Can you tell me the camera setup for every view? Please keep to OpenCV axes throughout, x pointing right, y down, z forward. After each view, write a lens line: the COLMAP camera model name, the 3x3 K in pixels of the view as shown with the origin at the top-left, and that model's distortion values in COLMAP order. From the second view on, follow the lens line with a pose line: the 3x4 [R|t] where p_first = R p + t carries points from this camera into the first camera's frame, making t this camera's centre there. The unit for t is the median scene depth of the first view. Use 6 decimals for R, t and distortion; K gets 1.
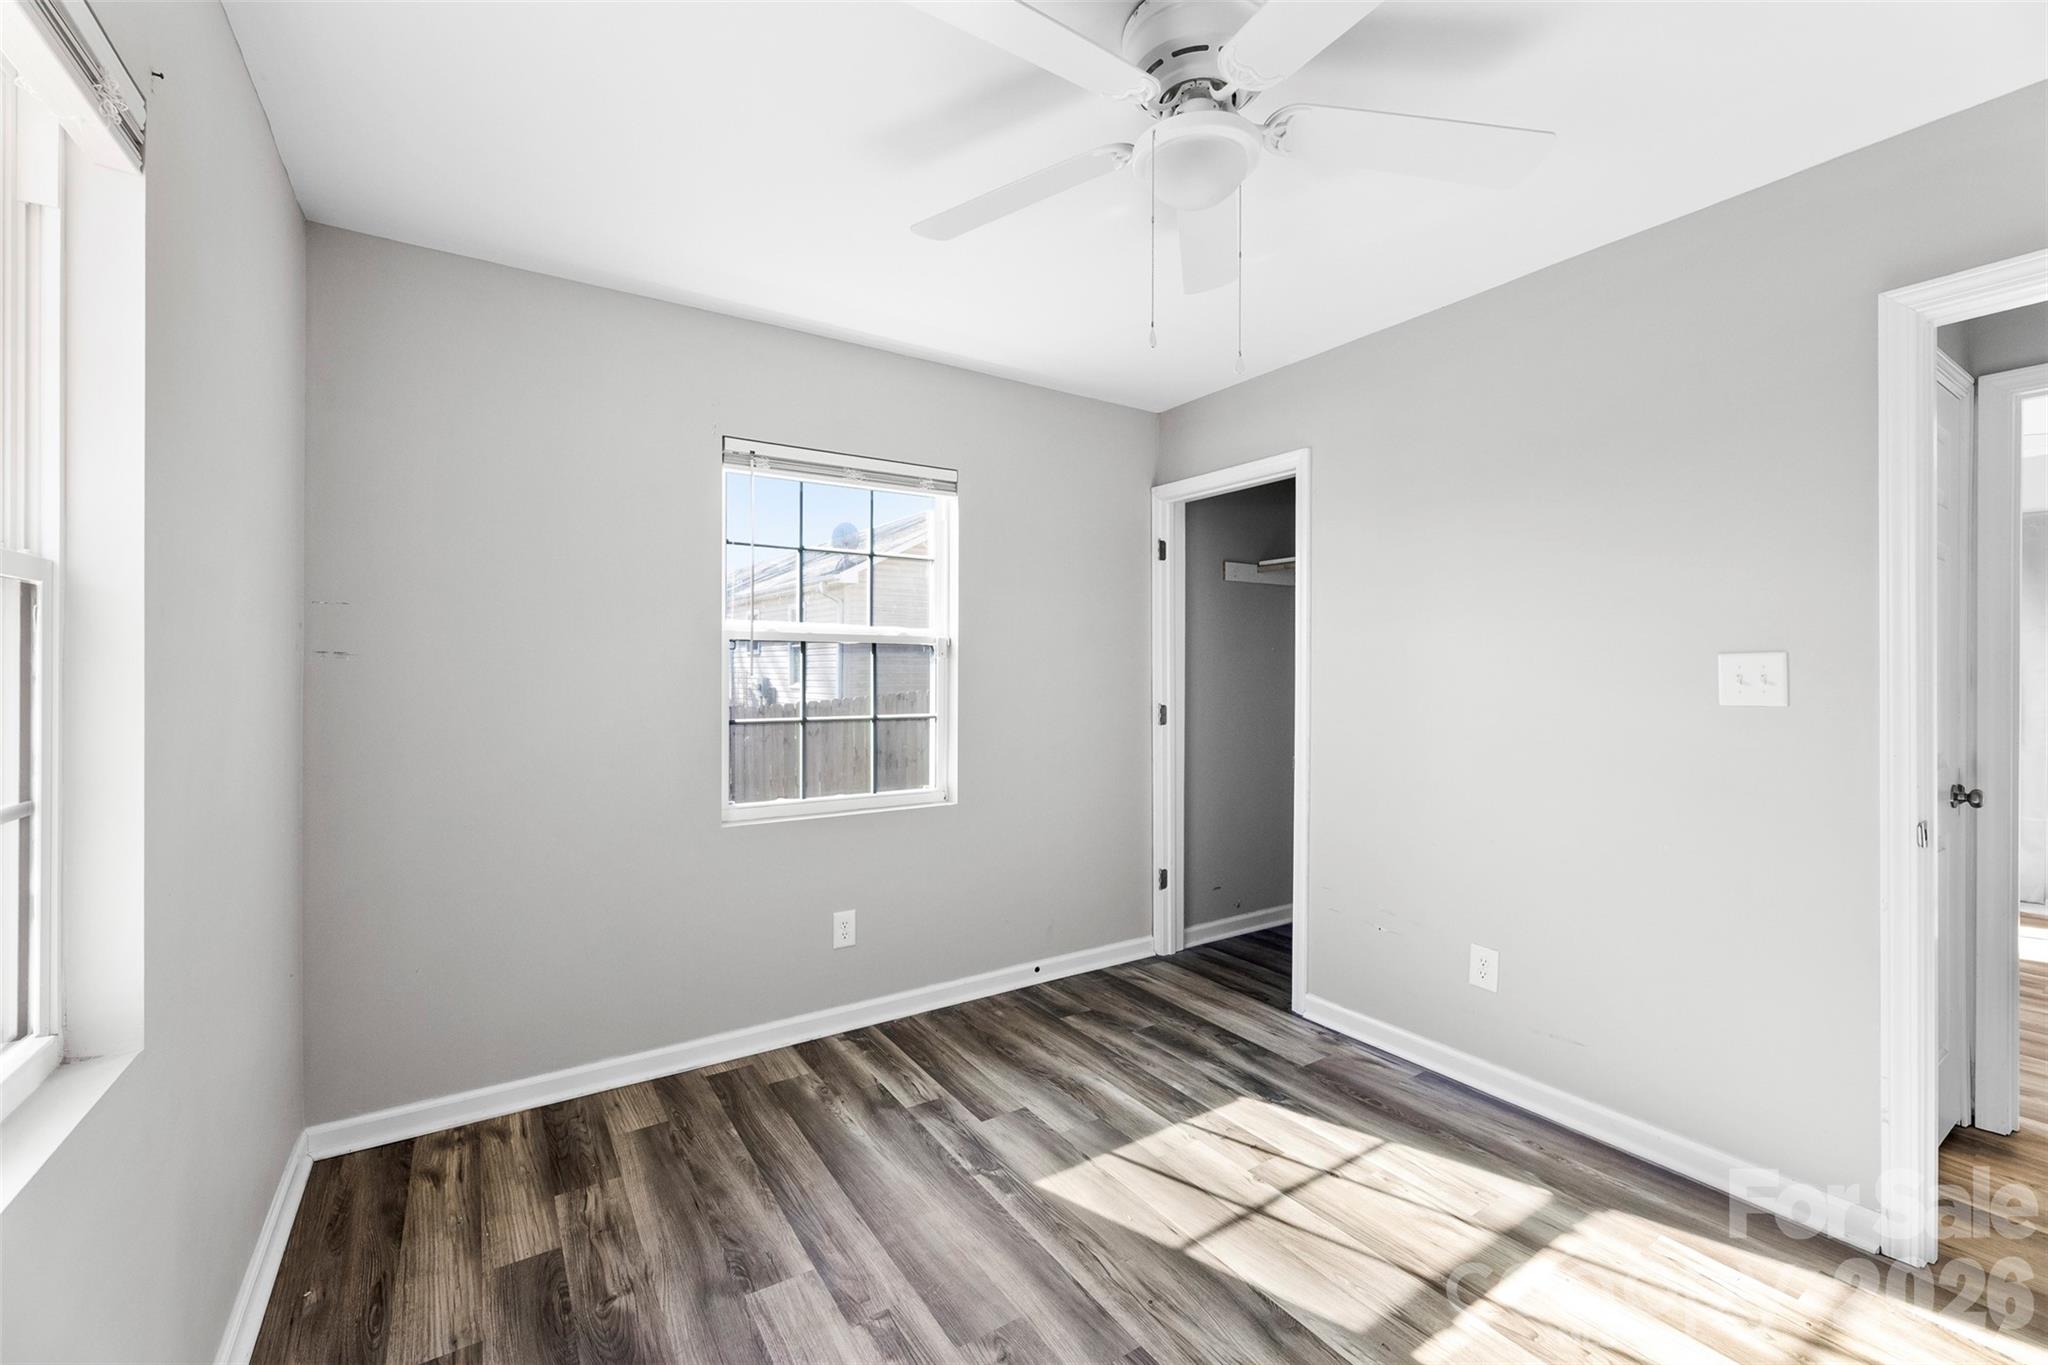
lens RADIAL K [[830.7, 0, 1016.0], [0, 830.7, 682.8], [0, 0, 1]] dist [-0.001543, 0.000423]
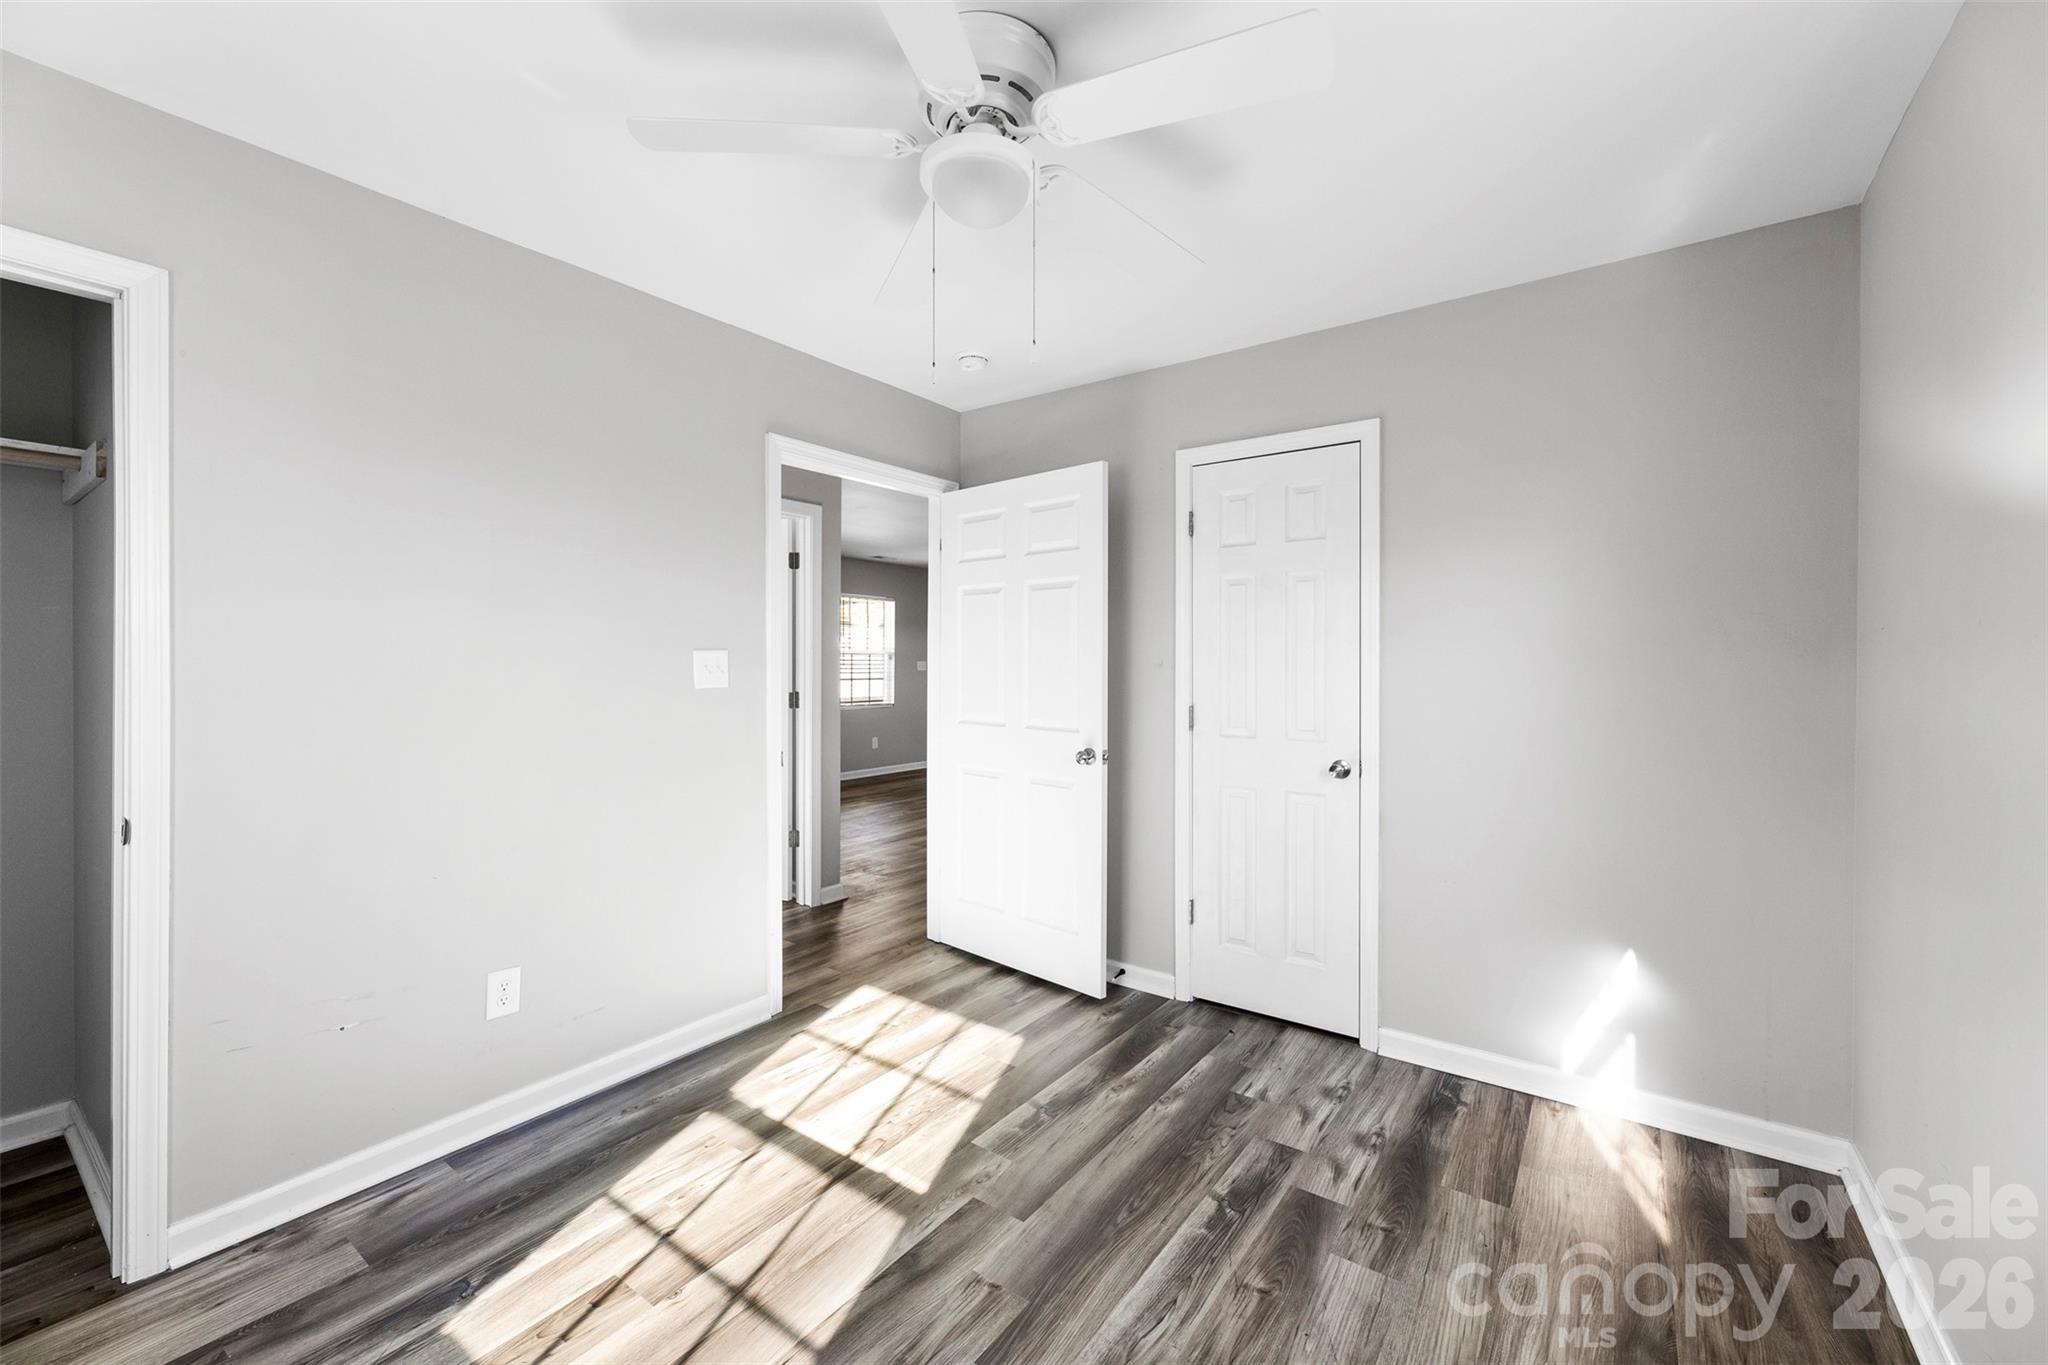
lens RADIAL K [[830.7, 0, 1013.6], [0, 830.7, 671.8], [0, 0, 1]] dist [-0.001543, 0.000423]
pose [[-0.350813, -0.009465, 0.936398, -0.510234], [0.014753, 0.999769, 0.015632, -0.010998], [-0.936329, 0.019298, -0.350592, 0.861287]]
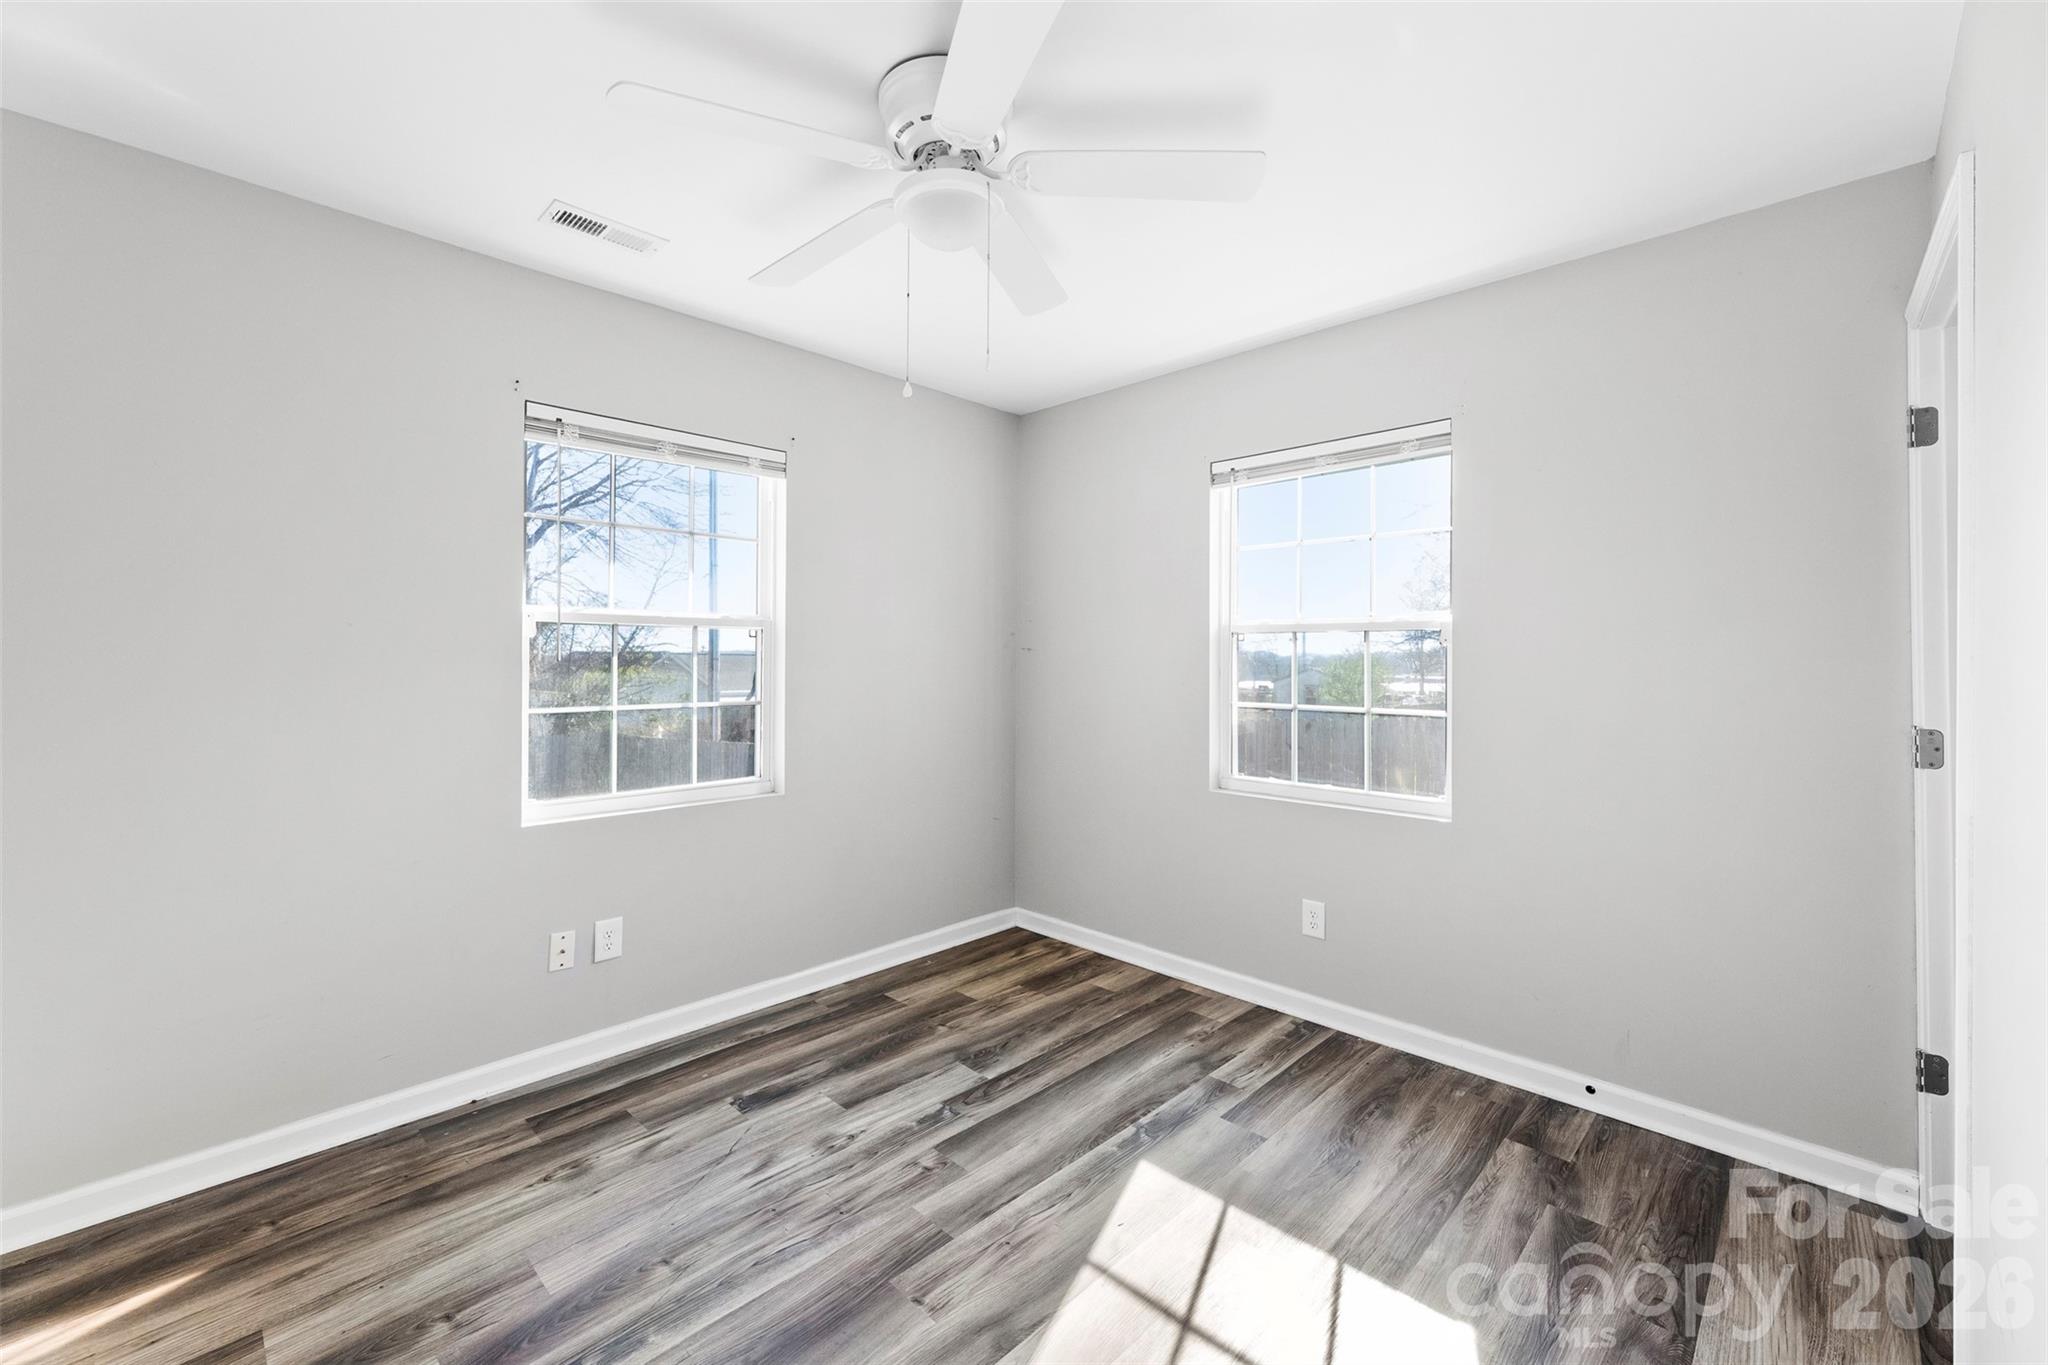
lens RADIAL K [[830.7, 0, 1028.0], [0, 830.7, 664.8], [0, 0, 1]] dist [-0.001543, 0.000423]
pose [[0.232892, 0.008202, -0.972468, 0.868960], [-0.024404, 0.999699, 0.002587, -0.002514], [0.972196, 0.023129, 0.233022, 0.547104]]
